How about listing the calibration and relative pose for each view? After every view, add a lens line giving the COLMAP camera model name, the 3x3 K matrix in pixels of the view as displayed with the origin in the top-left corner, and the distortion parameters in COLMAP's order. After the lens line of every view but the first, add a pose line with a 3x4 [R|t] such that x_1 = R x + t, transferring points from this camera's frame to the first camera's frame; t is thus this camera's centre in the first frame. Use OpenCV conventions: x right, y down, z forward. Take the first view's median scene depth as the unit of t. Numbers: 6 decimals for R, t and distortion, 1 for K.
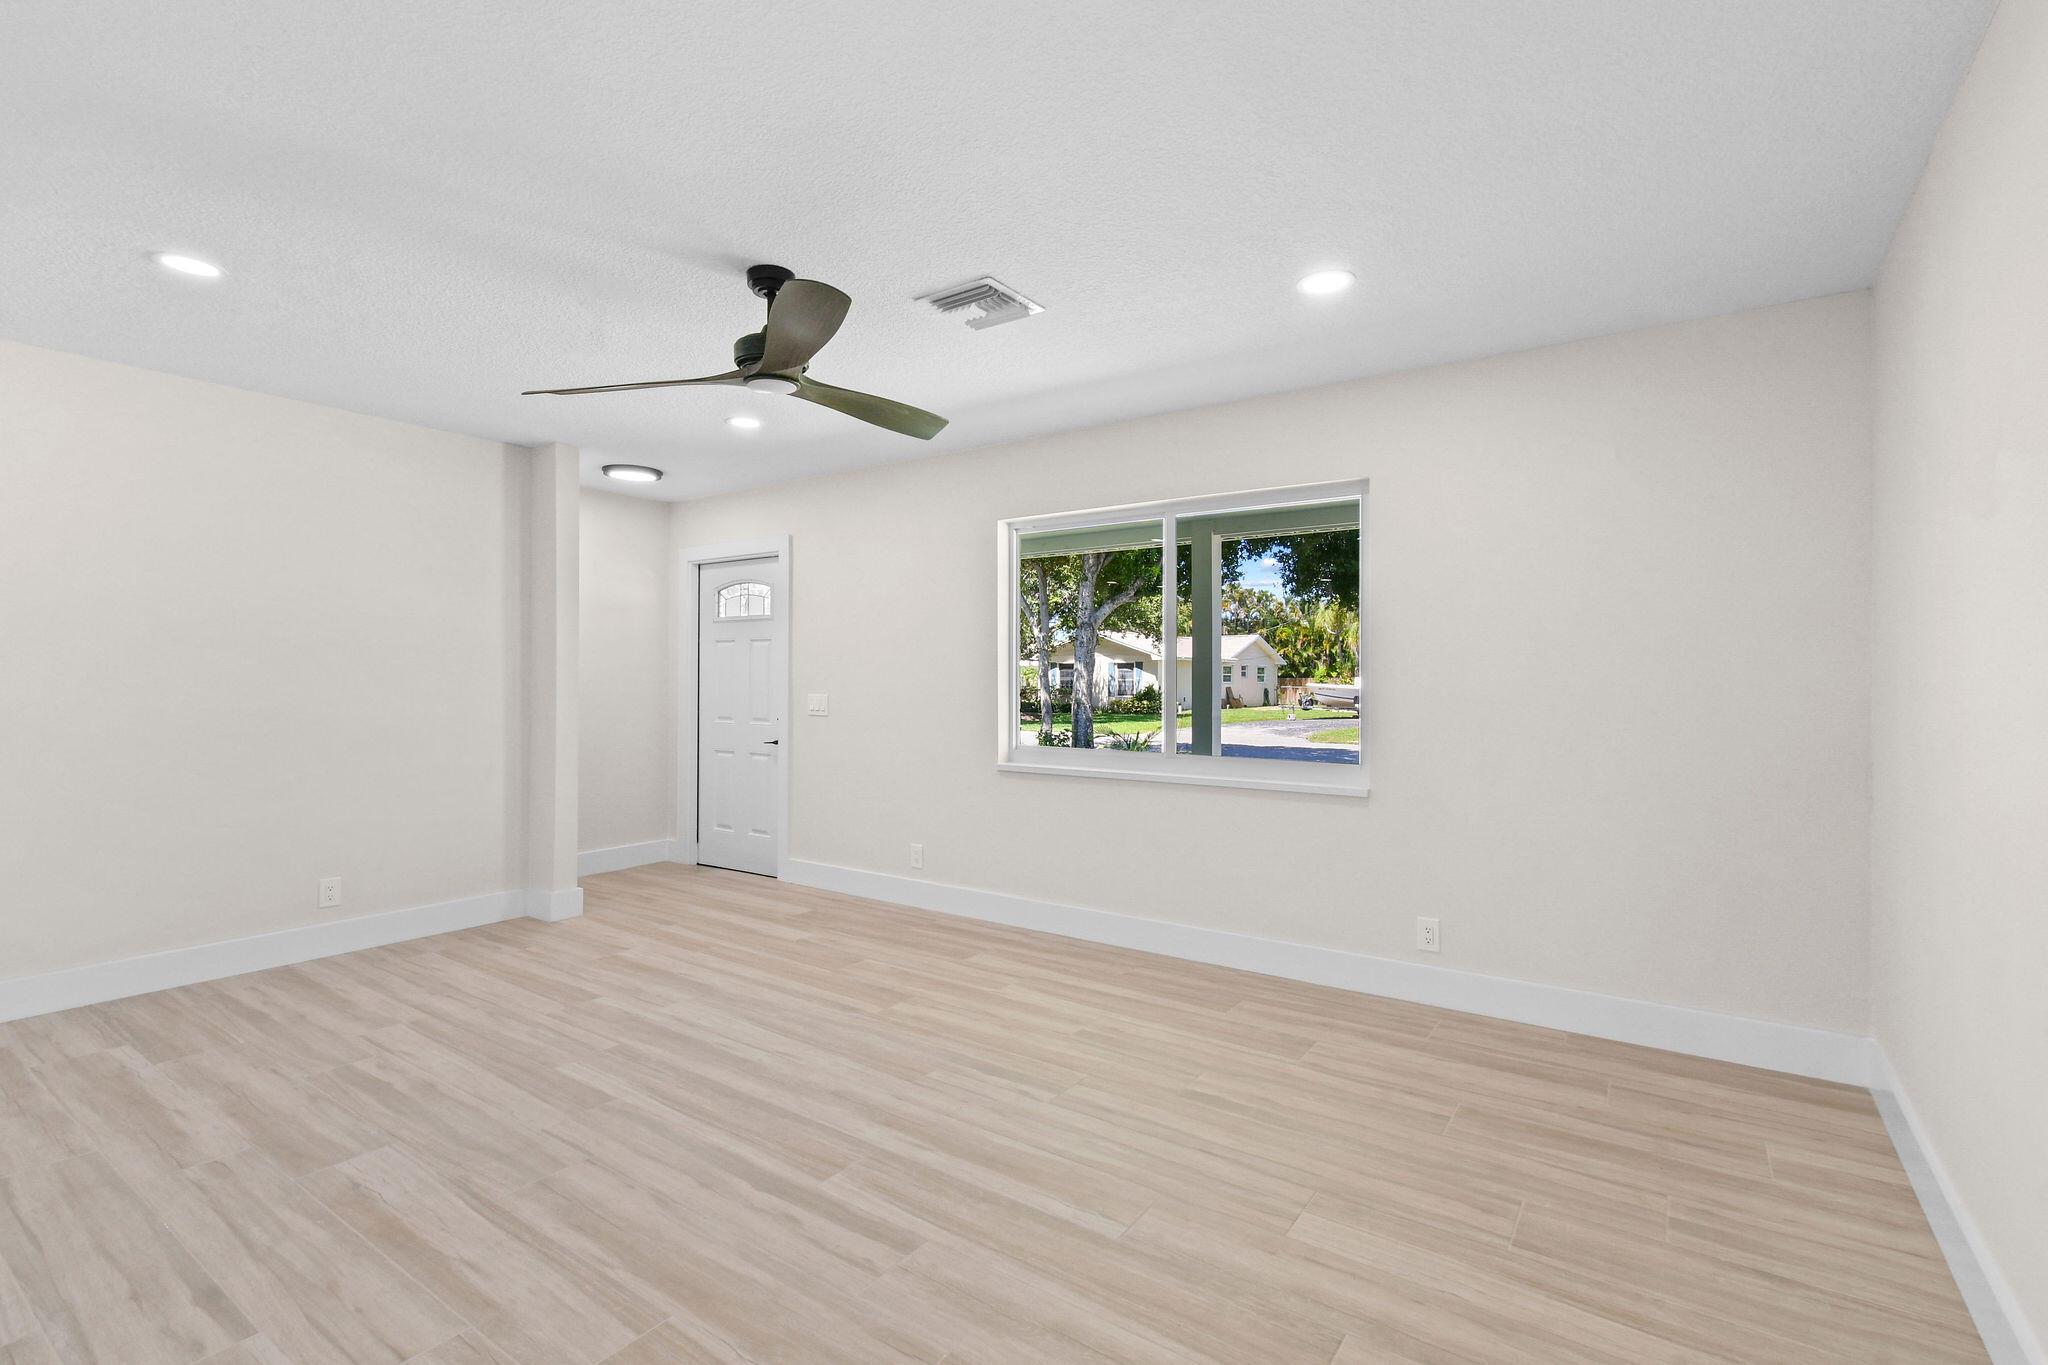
lens RADIAL K [[929.0, 0, 1028.9], [0, 929.0, 688.3], [0, 0, 1]] dist [0.001232, -0.000135]
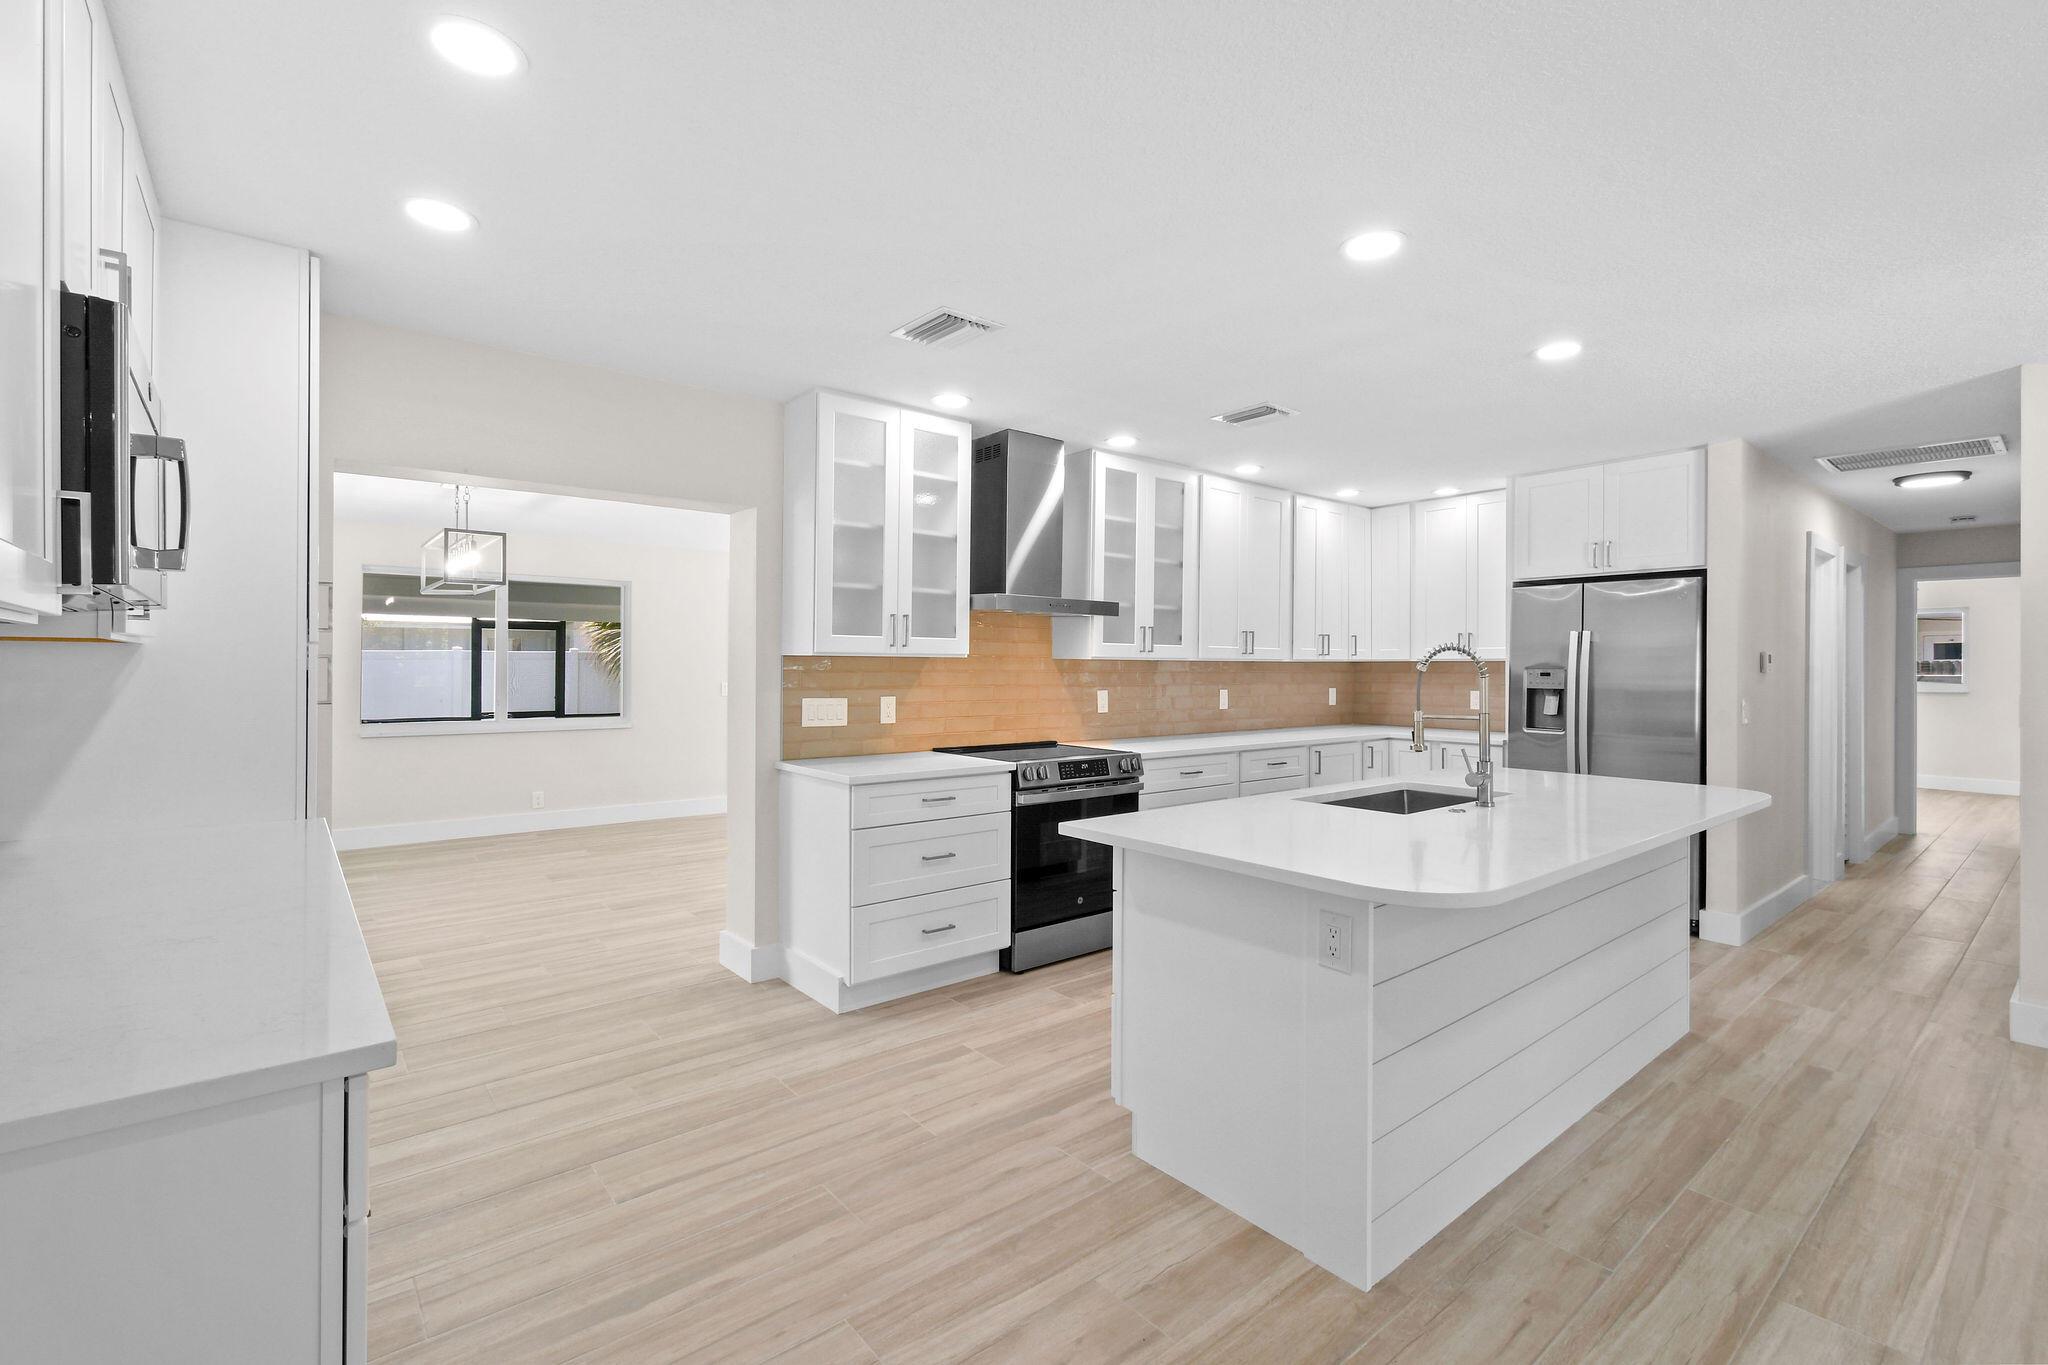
lens RADIAL K [[904.6, 0, 1023.8], [0, 904.6, 671.5], [0, 0, 1]] dist [0.001733, -0.000692]
pose [[-0.270202, 0.001097, -0.962803, 0.095432], [-0.014846, 0.999876, 0.005306, -0.034096], [0.962689, 0.015728, -0.270152, 0.178097]]
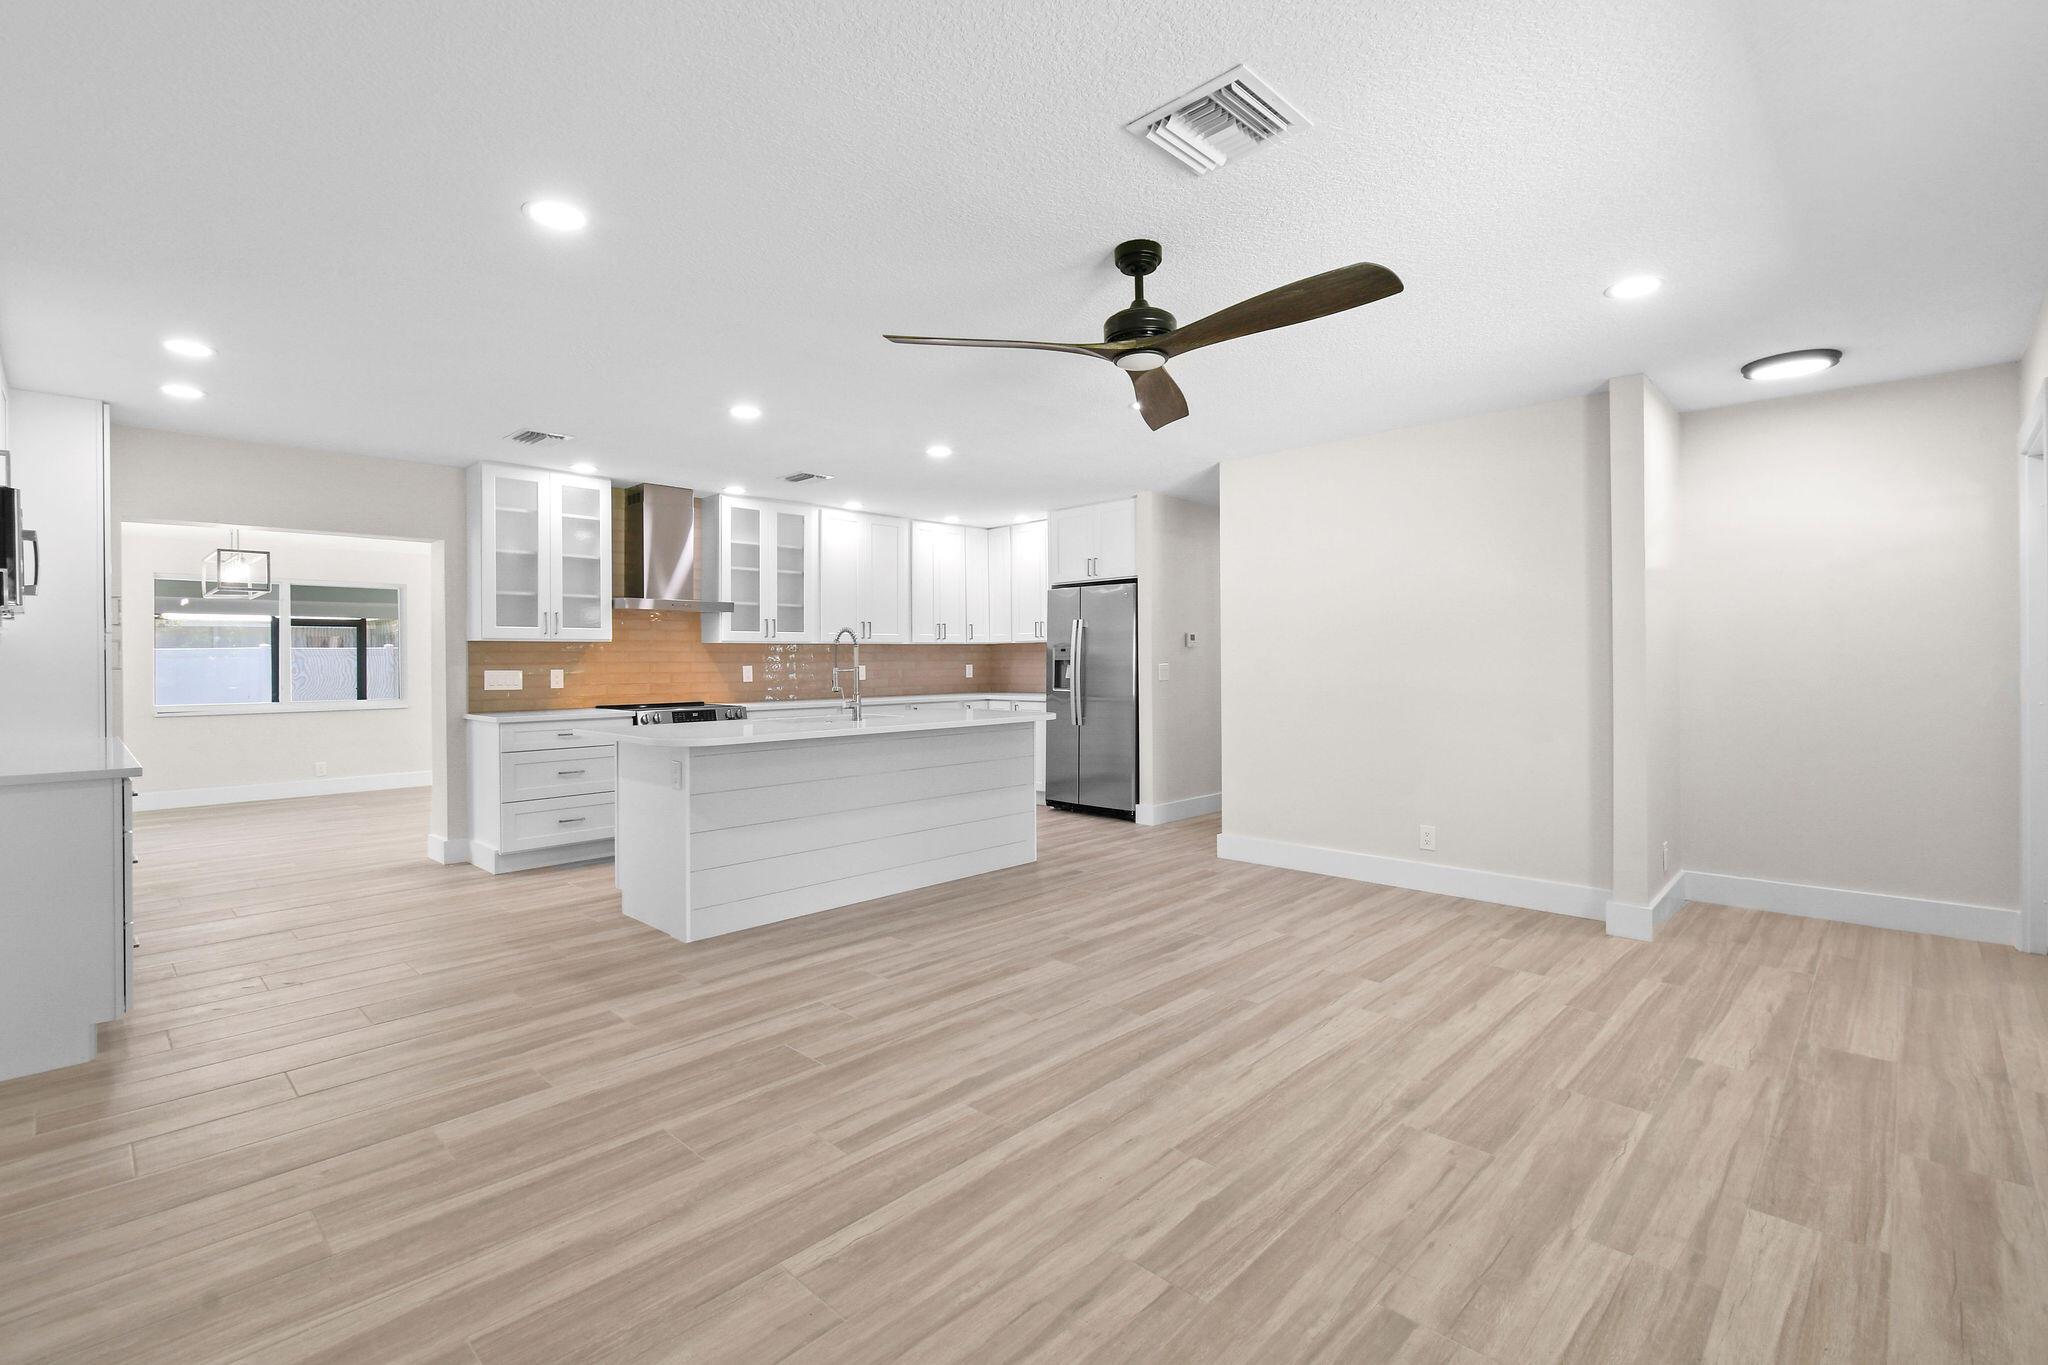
lens RADIAL K [[924.4, 0, 1034.7], [0, 924.4, 664.9], [0, 0, 1]] dist [0.002406, -0.000776]
pose [[-0.153139, 0.003098, -0.988200, 0.660829], [-0.001175, 0.999994, 0.003317, -0.003455], [0.988204, 0.001669, -0.153135, 0.951379]]
